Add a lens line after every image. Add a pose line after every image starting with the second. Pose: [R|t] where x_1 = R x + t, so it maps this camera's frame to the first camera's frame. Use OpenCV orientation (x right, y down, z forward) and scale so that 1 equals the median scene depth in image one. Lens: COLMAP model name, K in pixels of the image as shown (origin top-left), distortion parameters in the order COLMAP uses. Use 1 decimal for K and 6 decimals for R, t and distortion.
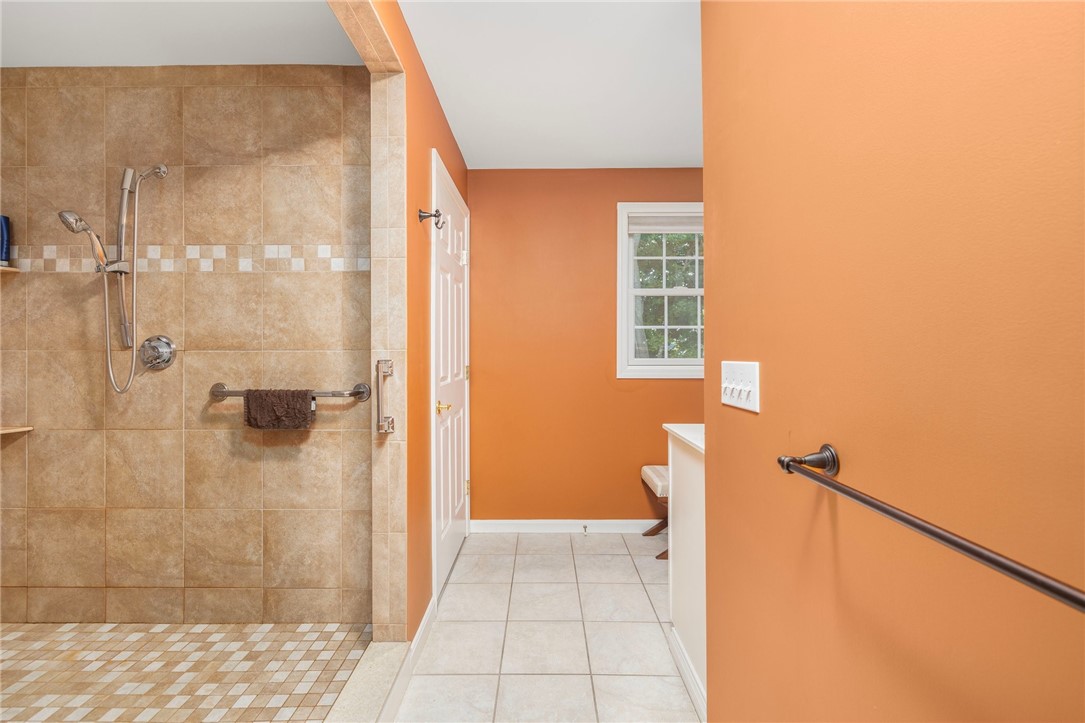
lens RADIAL K [[460.6, 0, 535.2], [0, 460.6, 354.6], [0, 0, 1]] dist [0.001483, -0.000369]
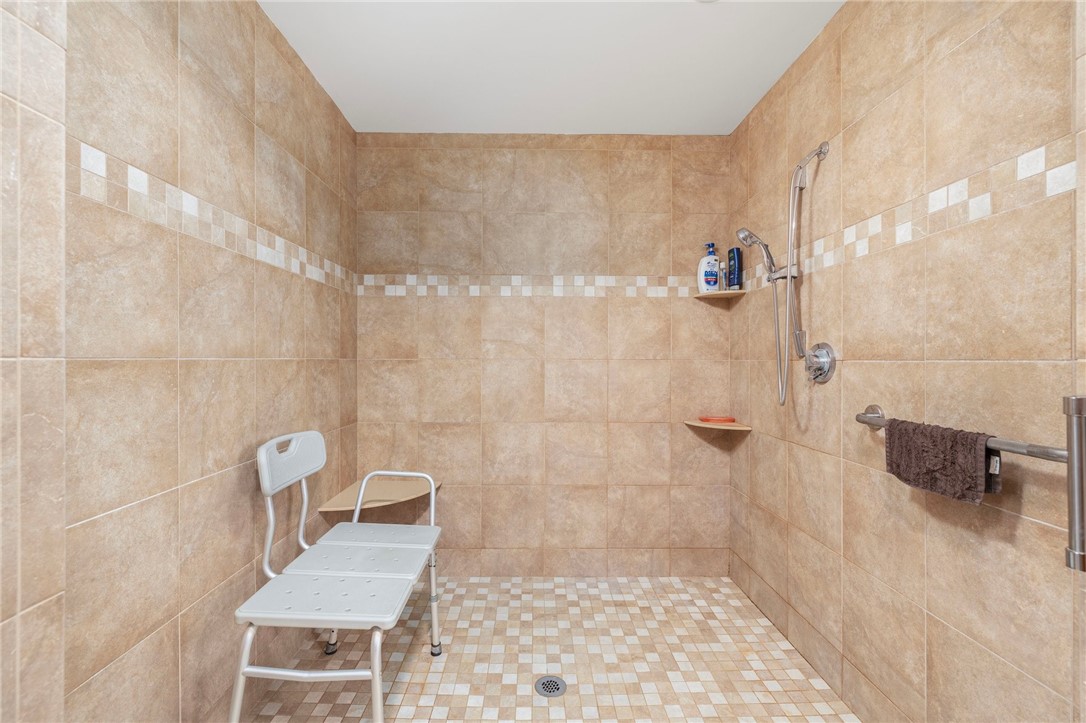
lens RADIAL K [[461.0, 0, 536.3], [0, 461.0, 359.0], [0, 0, 1]] dist [0.001483, -0.000369]
pose [[0.024072, -0.002061, -0.999708, 0.032105], [-0.007128, 0.999972, -0.002233, -0.005564], [0.999685, 0.007180, 0.024057, 0.447843]]
